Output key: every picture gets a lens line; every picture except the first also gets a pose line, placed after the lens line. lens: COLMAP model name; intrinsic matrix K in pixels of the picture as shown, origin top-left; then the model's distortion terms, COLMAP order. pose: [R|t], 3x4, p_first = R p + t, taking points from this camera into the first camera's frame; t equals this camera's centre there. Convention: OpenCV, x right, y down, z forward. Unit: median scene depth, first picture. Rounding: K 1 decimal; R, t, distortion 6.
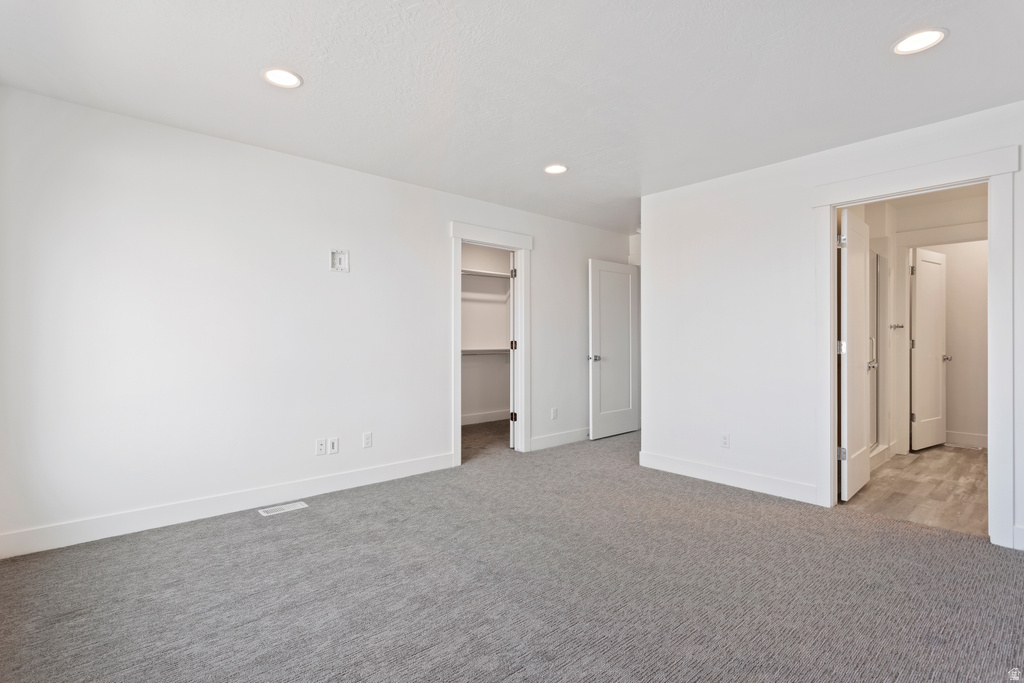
lens RADIAL K [[486.9, 0, 512.0], [0, 486.9, 341.5], [0, 0, 1]] dist [0.001765, 0.000291]
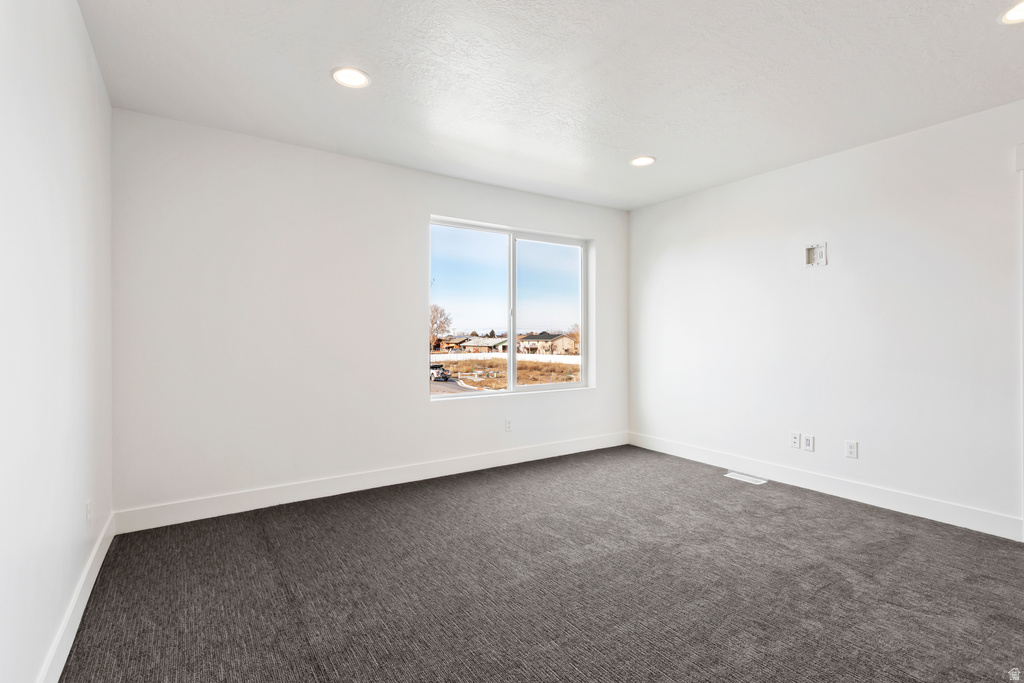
lens RADIAL K [[486.9, 0, 512.0], [0, 486.9, 341.5], [0, 0, 1]] dist [0.001765, 0.000291]
pose [[-0.143258, 0.004490, -0.989675, 0.889758], [-0.002009, 0.999986, 0.004827, 0.003778], [0.989683, 0.002680, -0.143247, 0.681906]]
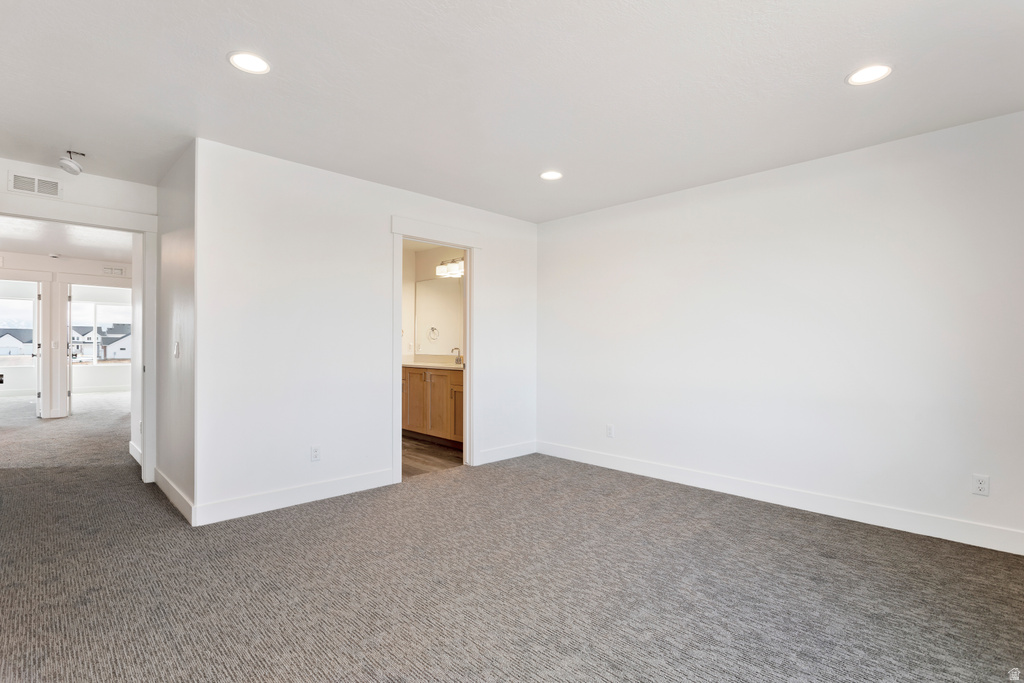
lens RADIAL K [[486.9, 0, 512.0], [0, 486.9, 341.5], [0, 0, 1]] dist [0.001765, 0.000291]
pose [[-0.030565, 0.003471, 0.999527, -0.682023], [-0.001002, 0.999993, -0.003503, -0.008931], [-0.999532, -0.001109, -0.030561, 0.890975]]
